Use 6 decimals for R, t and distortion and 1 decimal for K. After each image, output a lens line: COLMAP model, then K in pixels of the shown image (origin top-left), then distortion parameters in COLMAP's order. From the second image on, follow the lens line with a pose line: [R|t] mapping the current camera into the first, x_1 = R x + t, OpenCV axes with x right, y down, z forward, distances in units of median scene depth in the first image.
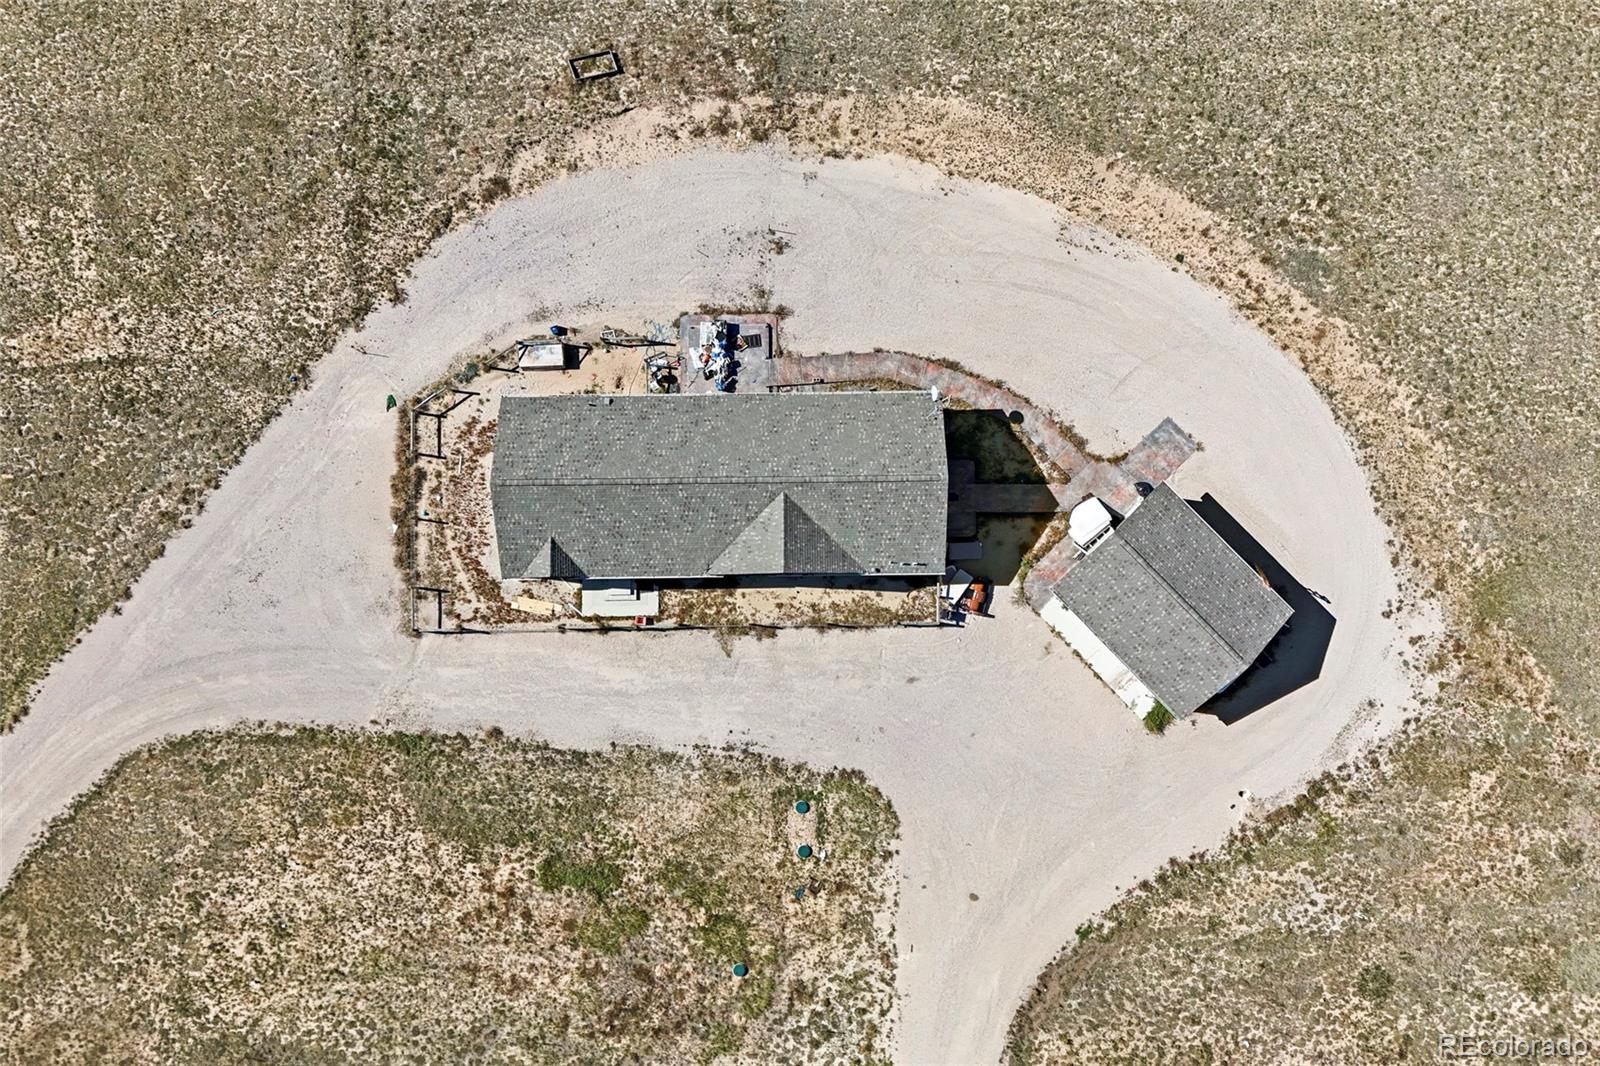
lens RADIAL K [[1404.2, 0, 811.9], [0, 1404.2, 520.3], [0, 0, 1]] dist [0.072621, -0.064418]
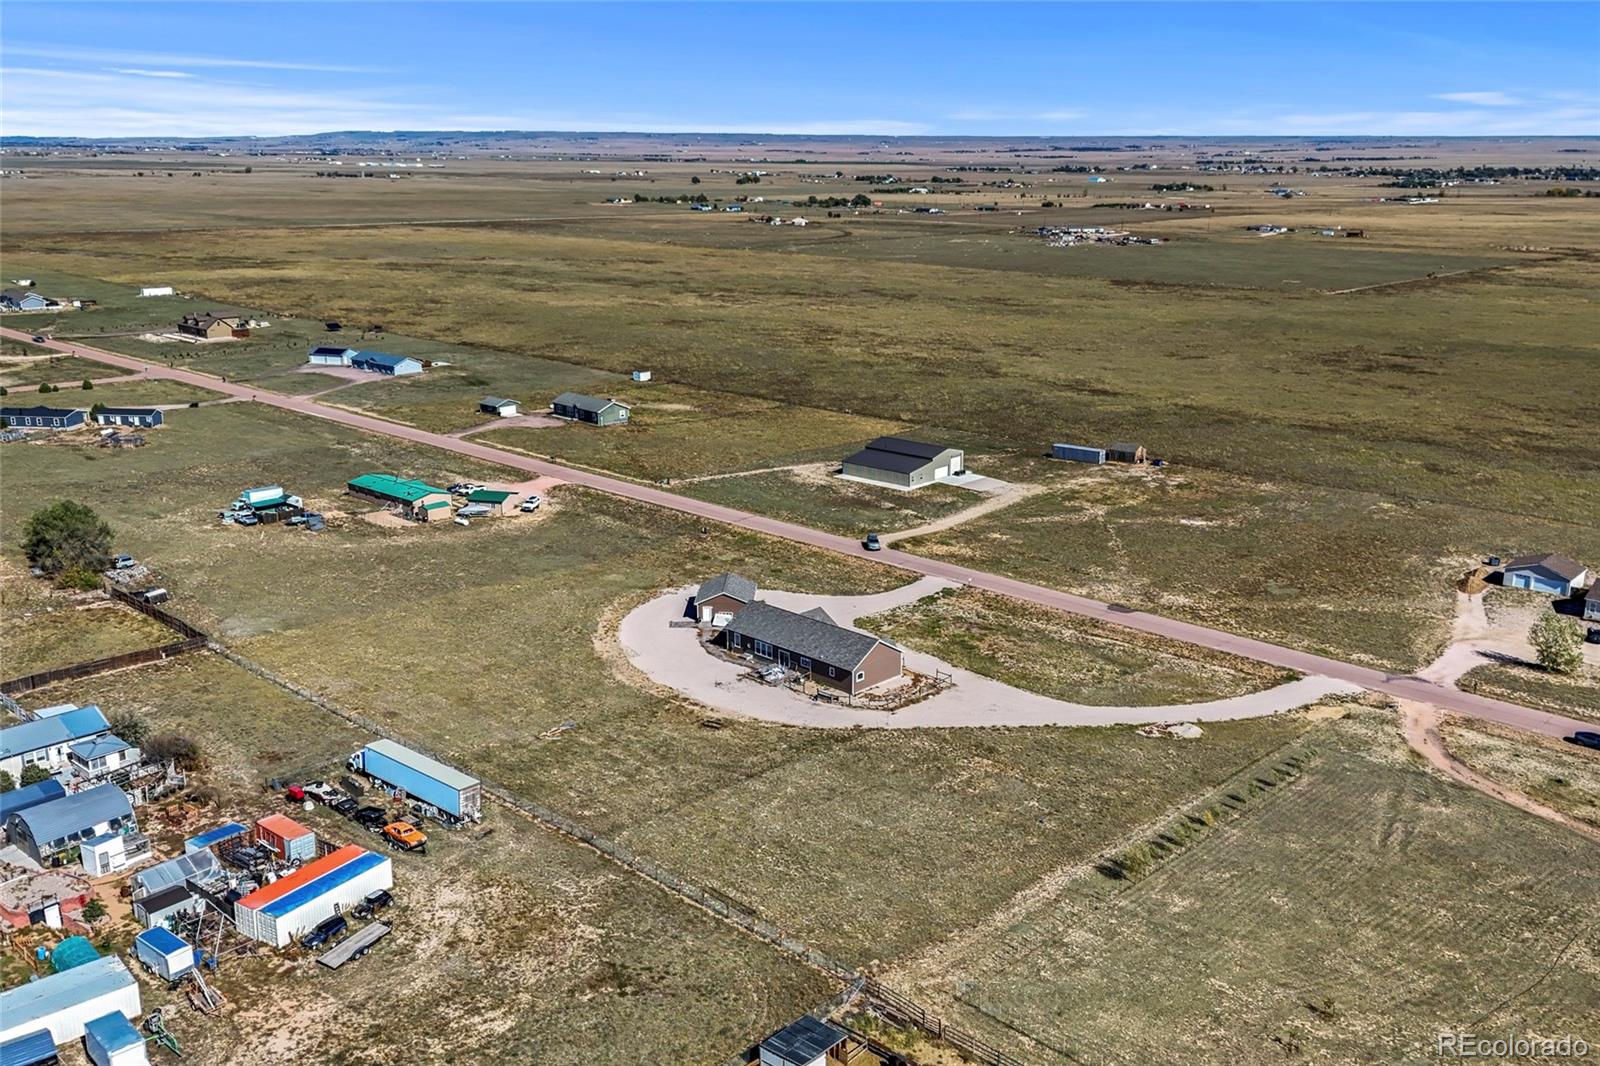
lens RADIAL K [[1404.2, 0, 799.3], [0, 1404.2, 532.6], [0, 0, 1]] dist [0.072621, -0.064418]
pose [[-0.695669, -0.185929, 0.693884, -1.634638], [0.717569, -0.134453, 0.683387, -1.613857], [-0.033766, 0.973320, 0.226952, 0.257419]]
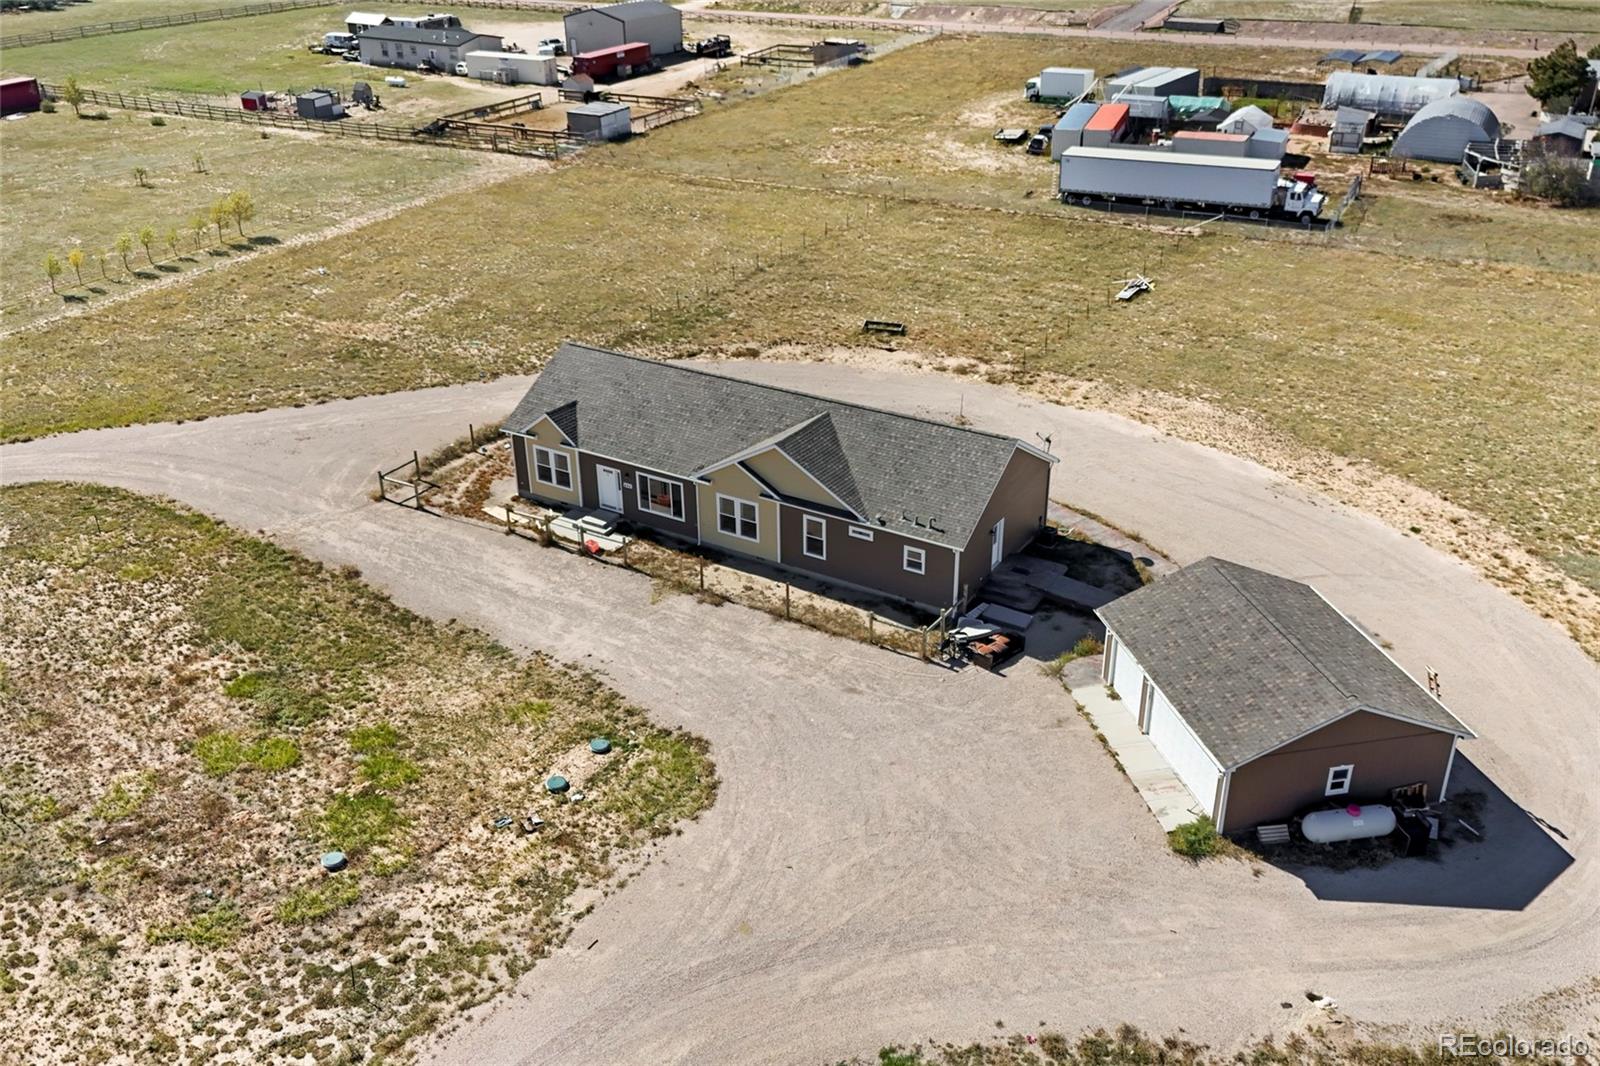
lens RADIAL K [[1404.2, 0, 813.6], [0, 1404.2, 499.6], [0, 0, 1]] dist [0.072621, -0.064418]
pose [[0.850755, 0.220167, -0.477224, 0.353244], [-0.524147, 0.422048, -0.739693, 0.575998], [0.038555, 0.879433, 0.474459, 0.604609]]
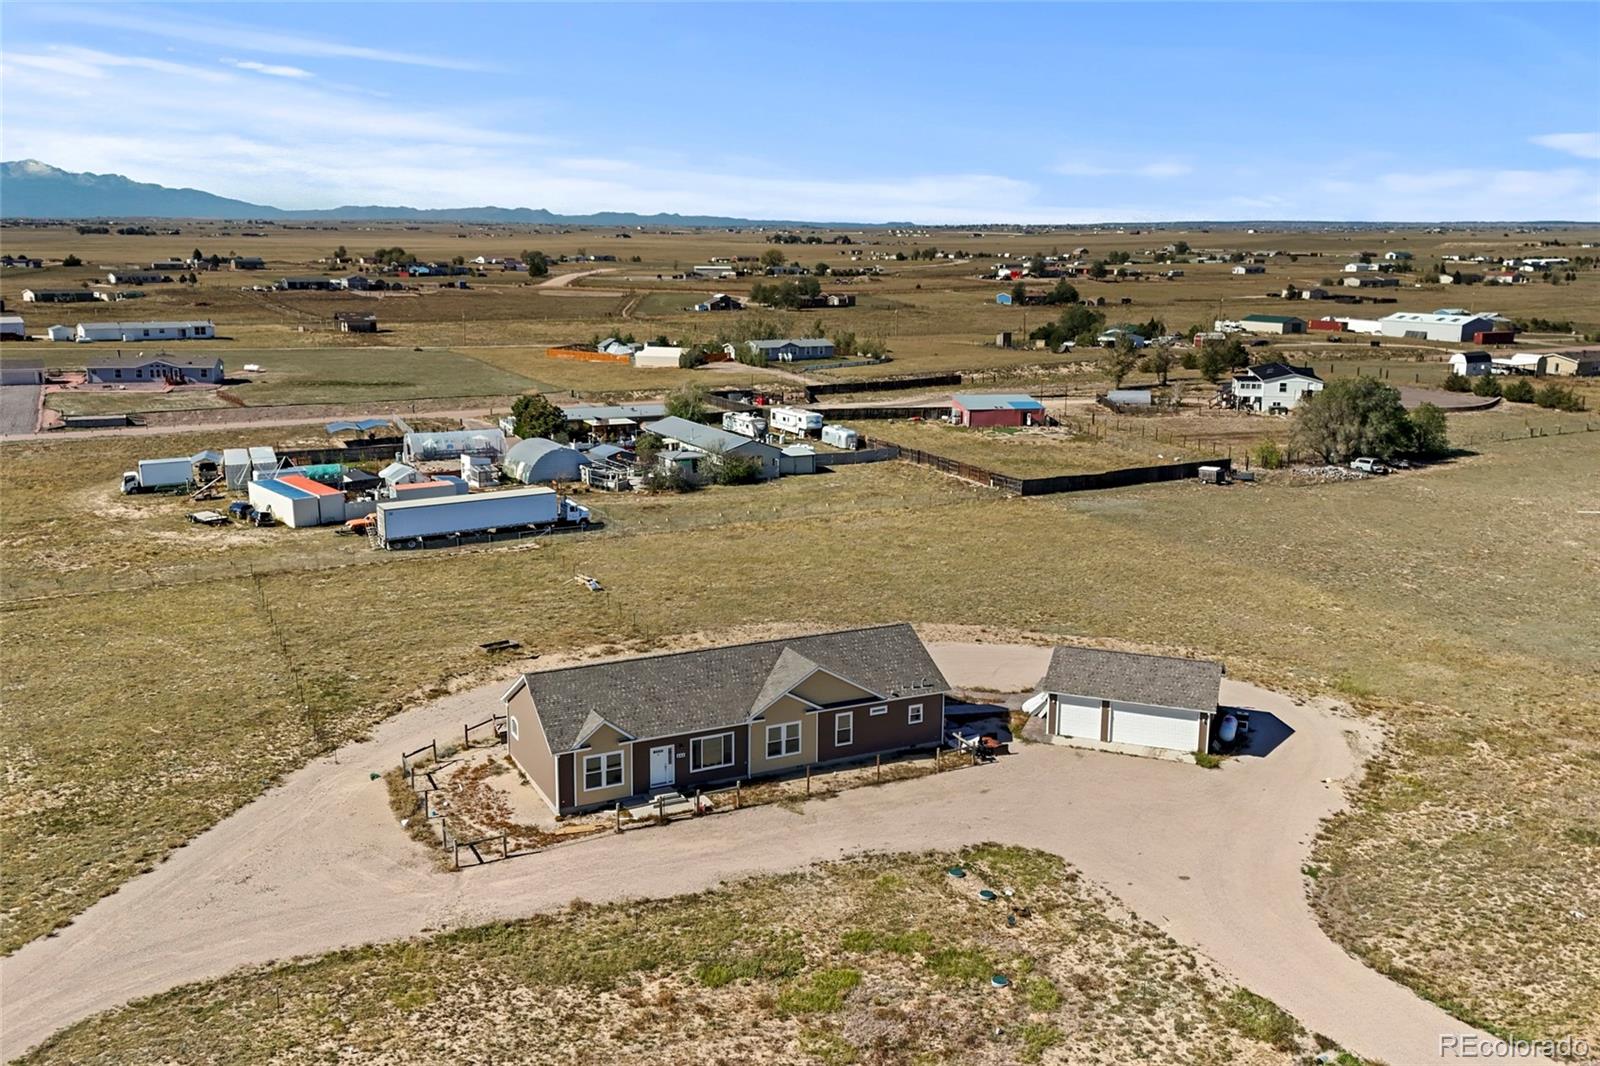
lens RADIAL K [[1404.2, 0, 814.6], [0, 1404.2, 449.9], [0, 0, 1]] dist [0.072621, -0.064418]
pose [[0.896310, -0.059391, 0.439434, -0.444137], [0.442299, 0.190448, -0.876414, 0.865837], [-0.031638, 0.979899, 0.196969, 0.583271]]
